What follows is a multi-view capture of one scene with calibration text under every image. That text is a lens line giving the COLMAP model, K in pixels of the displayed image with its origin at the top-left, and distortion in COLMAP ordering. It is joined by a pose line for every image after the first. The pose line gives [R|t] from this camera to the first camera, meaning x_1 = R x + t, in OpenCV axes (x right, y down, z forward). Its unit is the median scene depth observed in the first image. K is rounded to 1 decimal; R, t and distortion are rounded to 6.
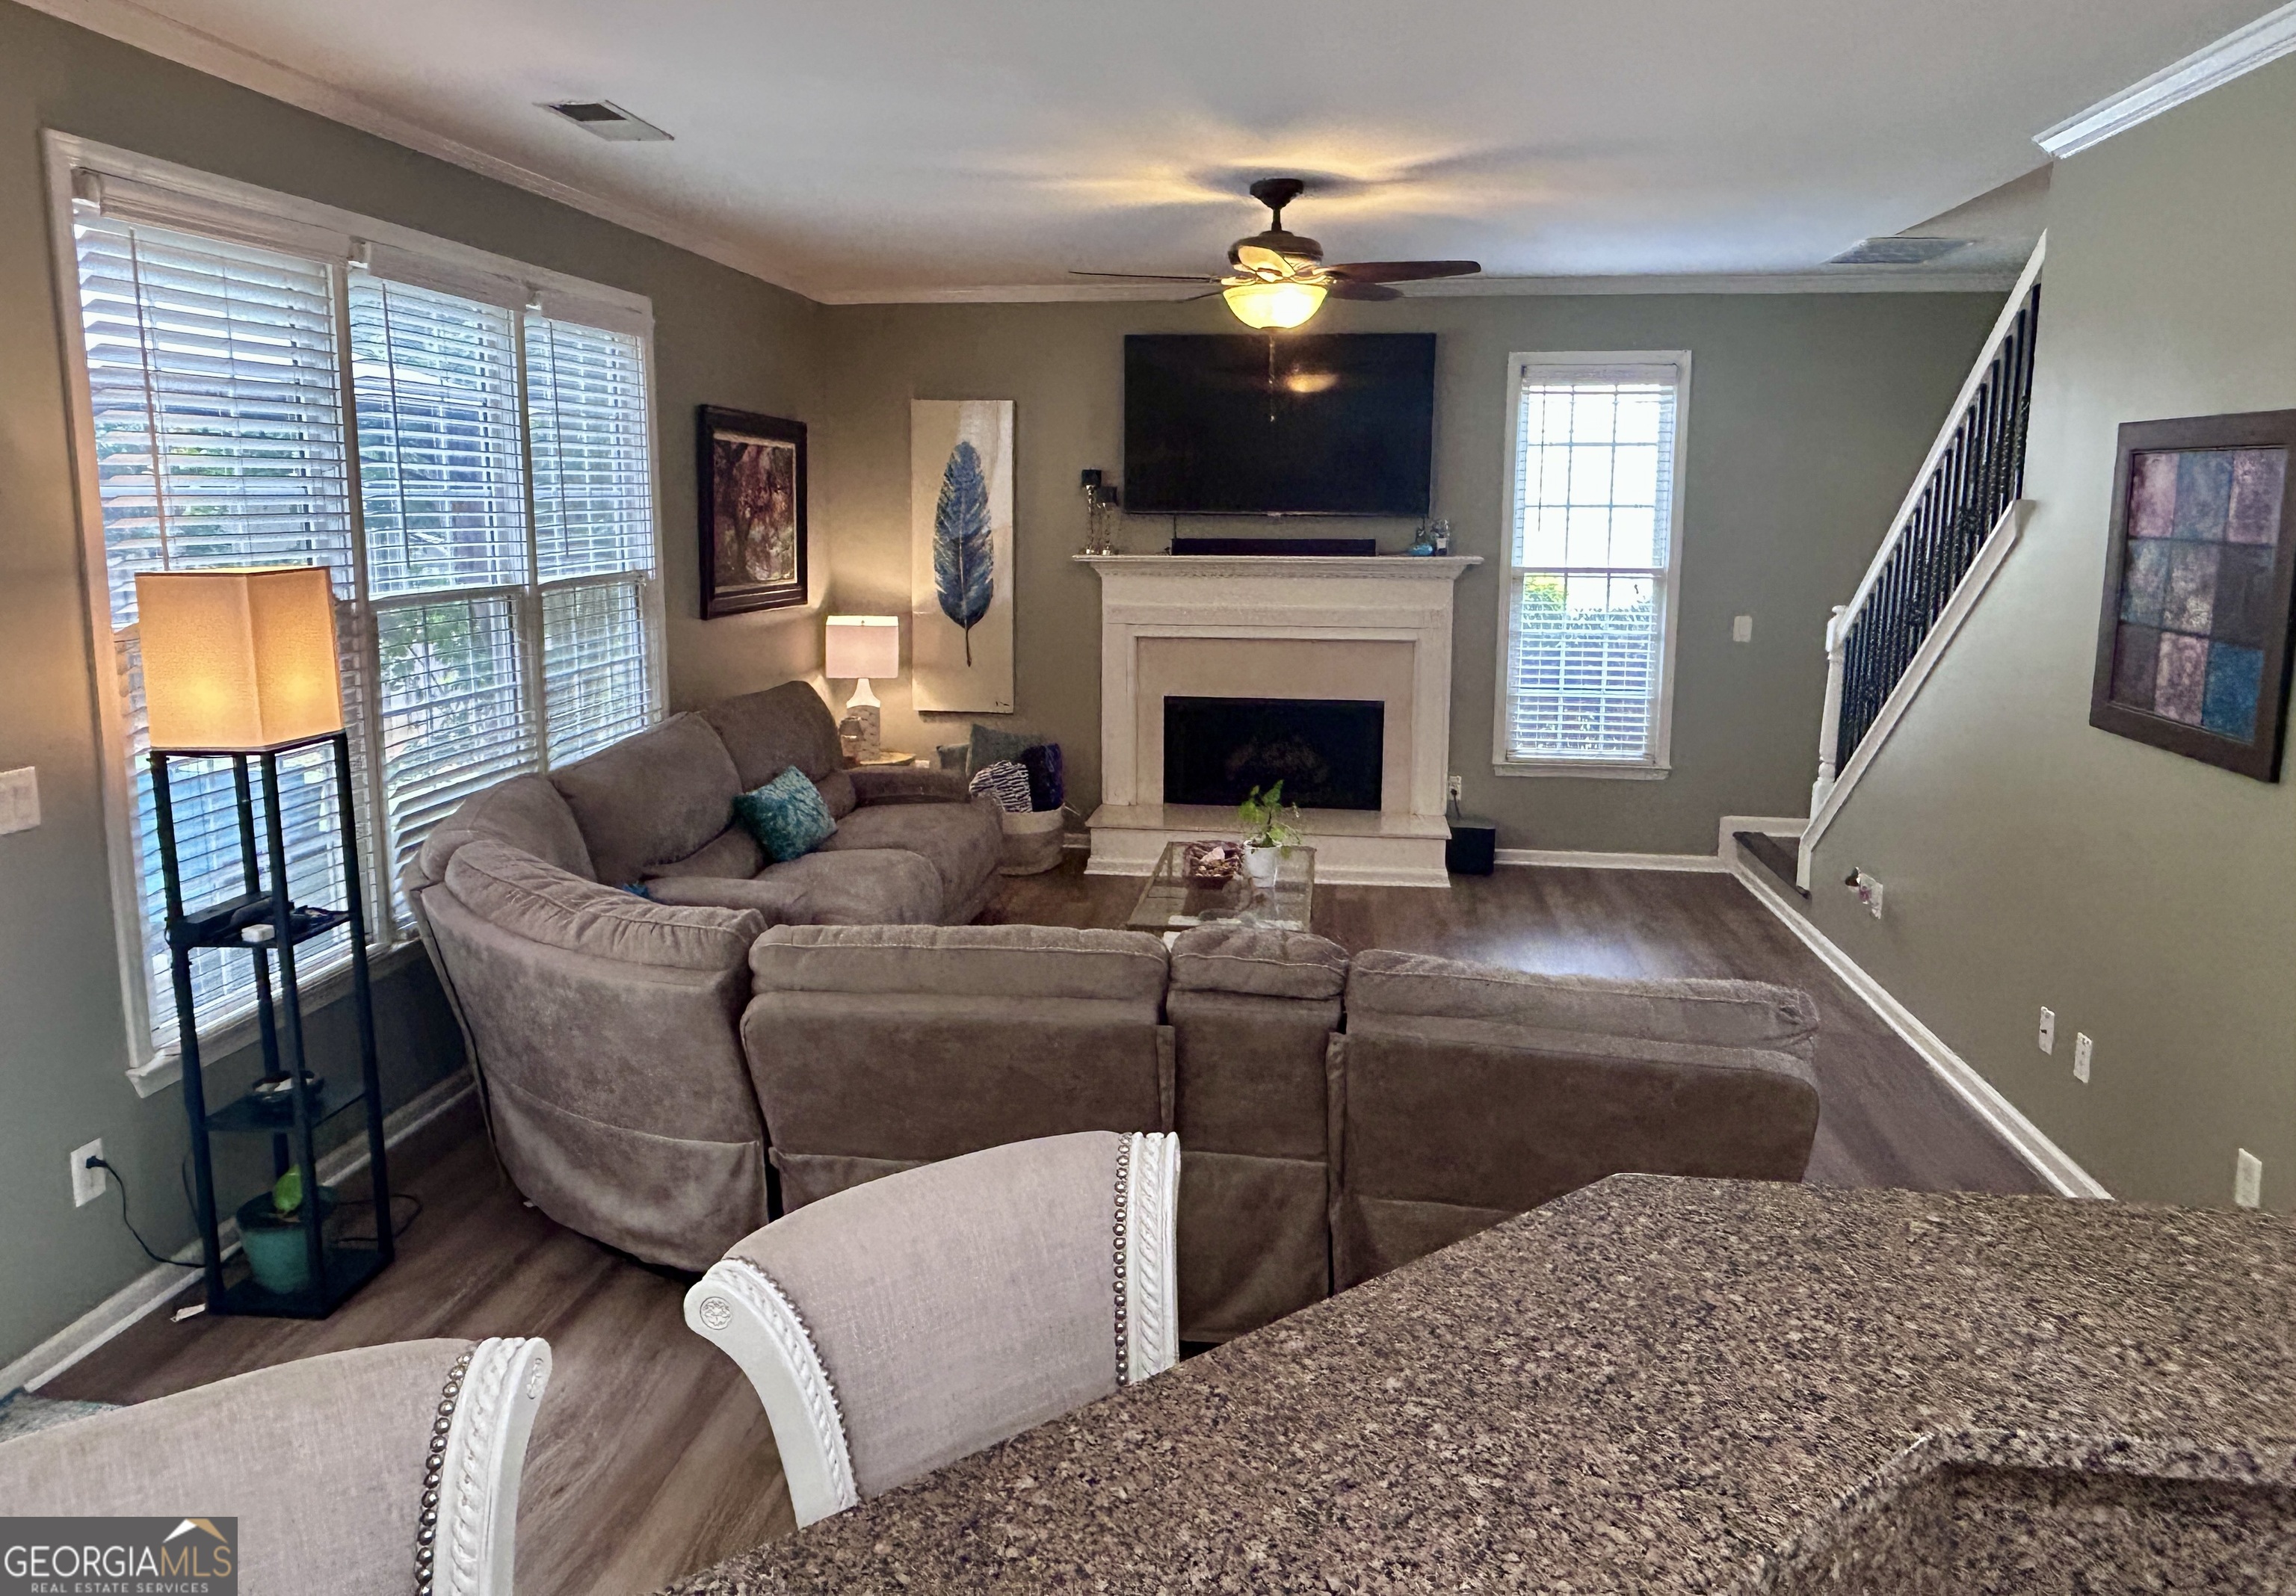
lens RADIAL K [[1497.4, 0, 1141.4], [0, 1497.4, 728.9], [0, 0, 1]] dist [0.025667, 0.000138]
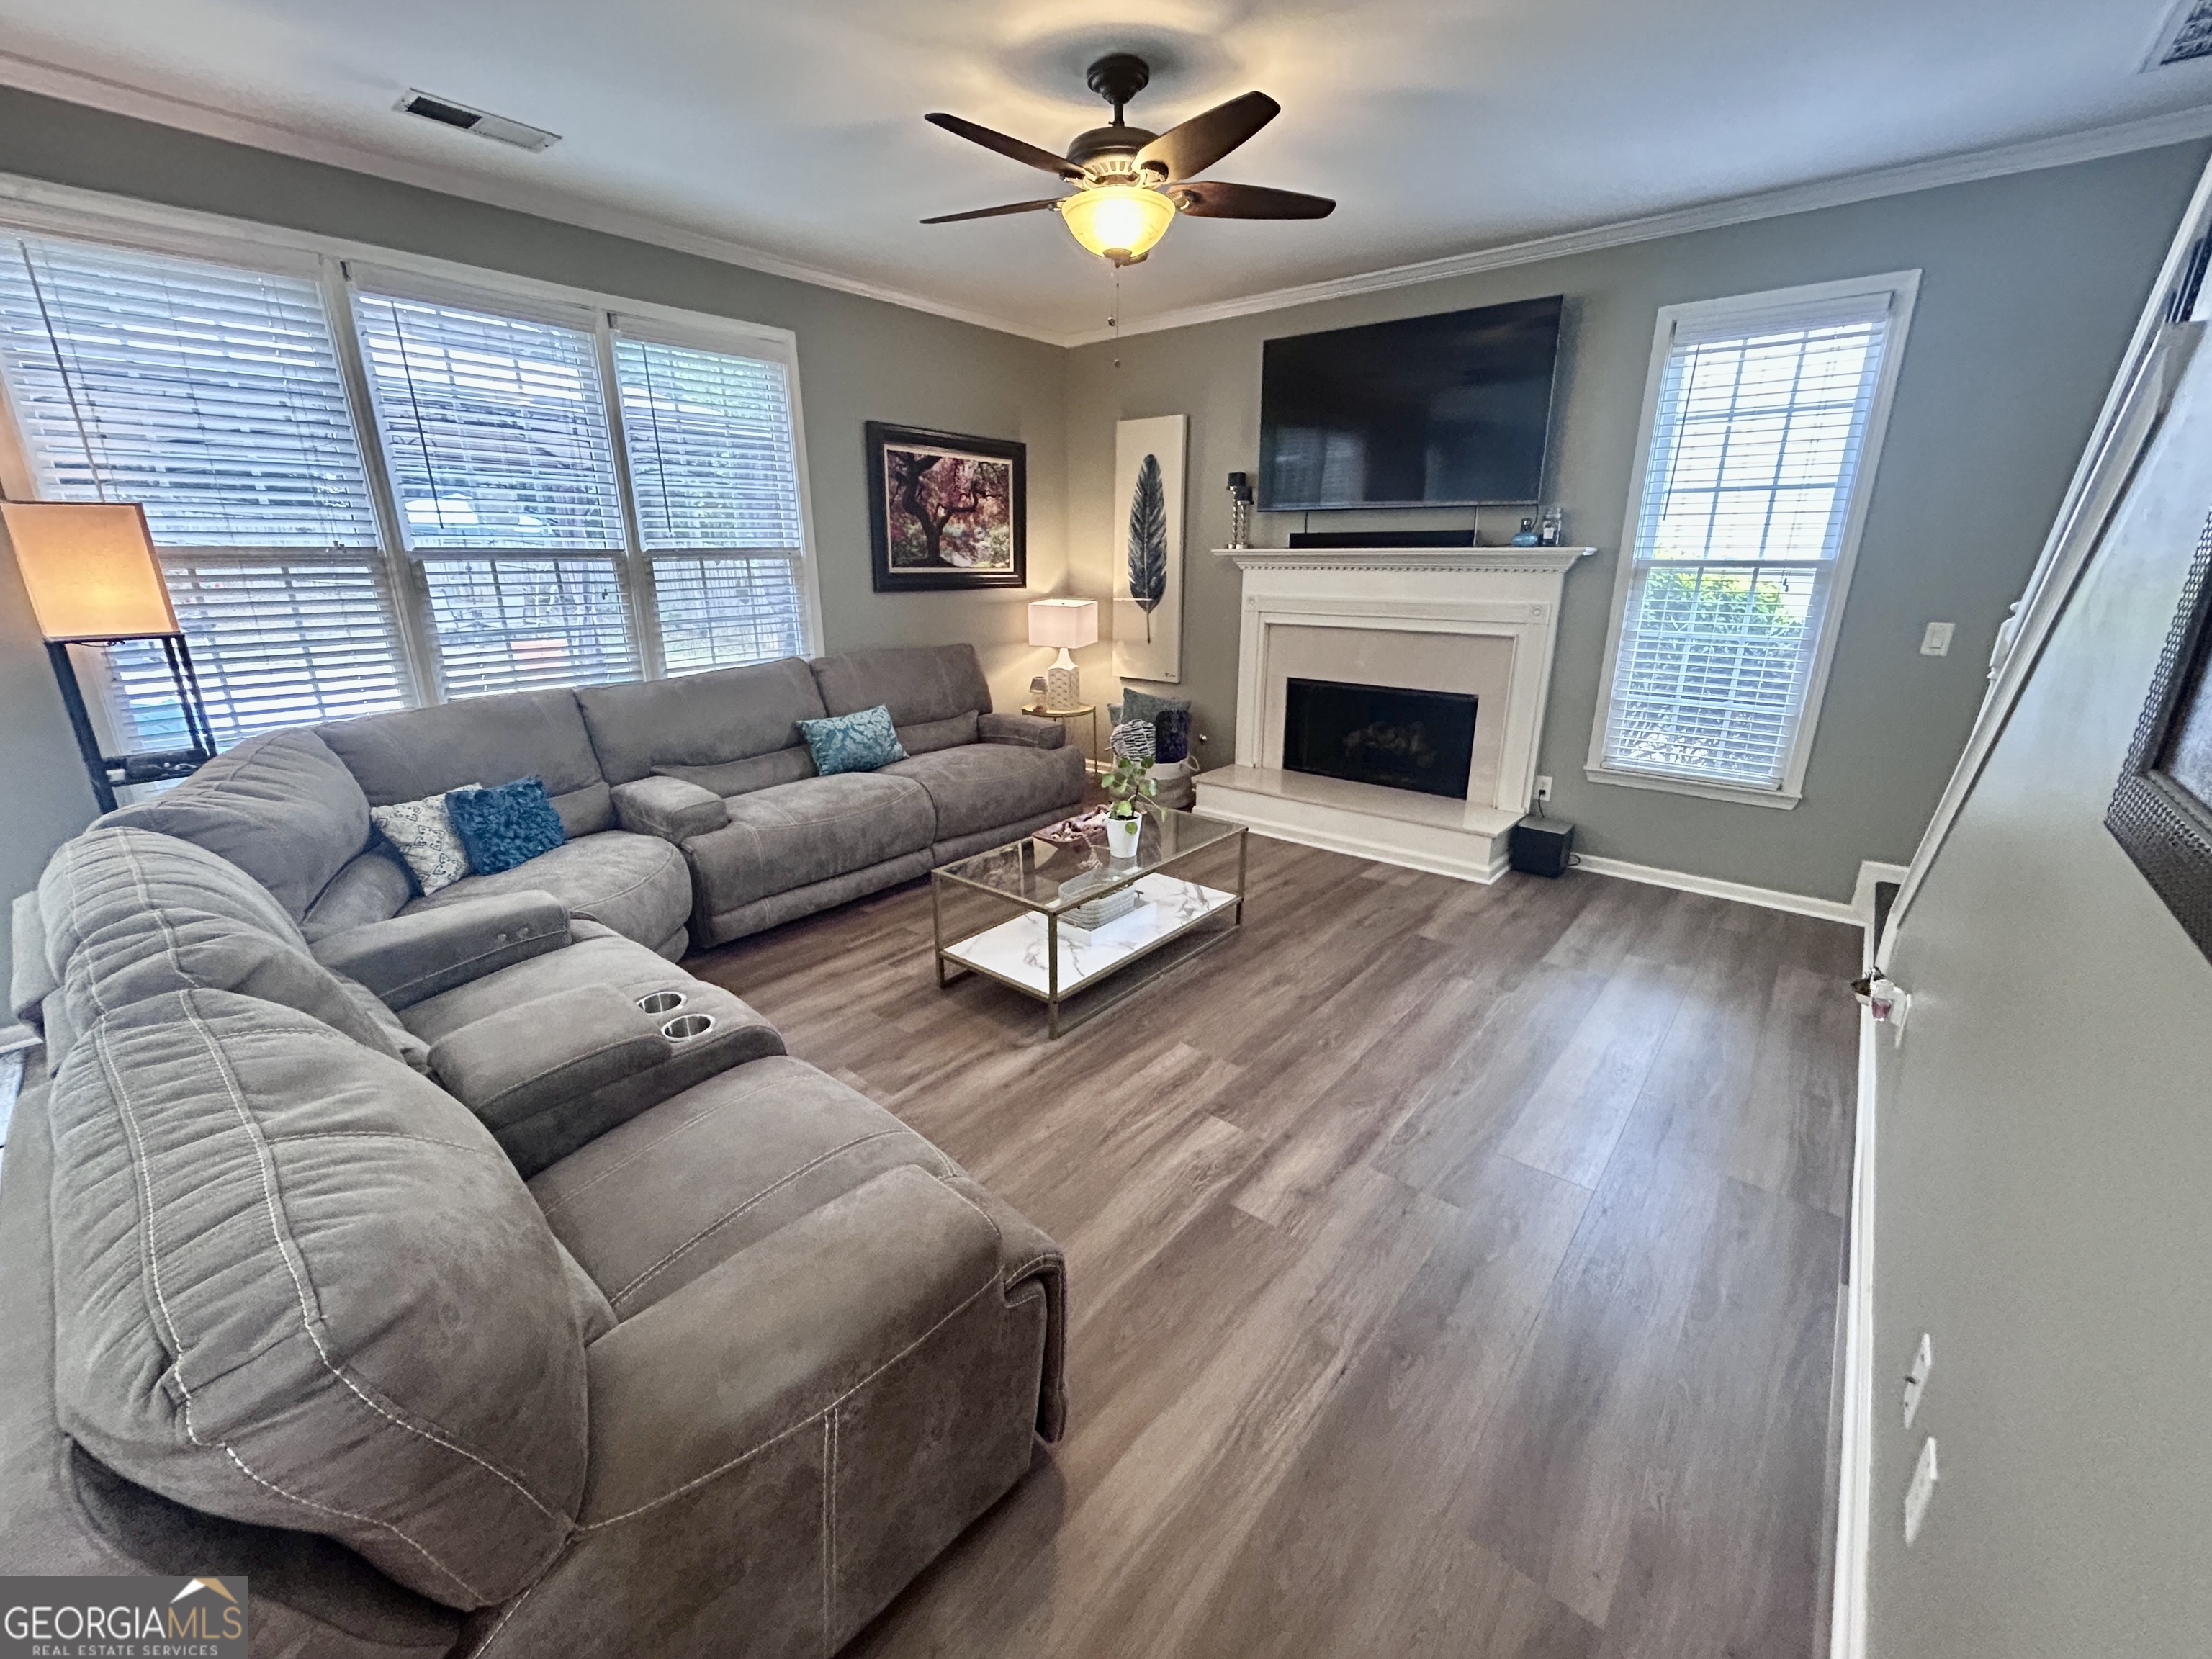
lens RADIAL K [[898.7, 0, 1106.0], [0, 898.7, 829.5], [0, 0, 1]] dist [0.001152, 0.000397]
pose [[0.846172, 0.153801, -0.510233, 0.279204], [-0.078703, 0.983015, 0.165792, -0.010391], [0.527066, -0.100132, 0.843905, 0.342498]]
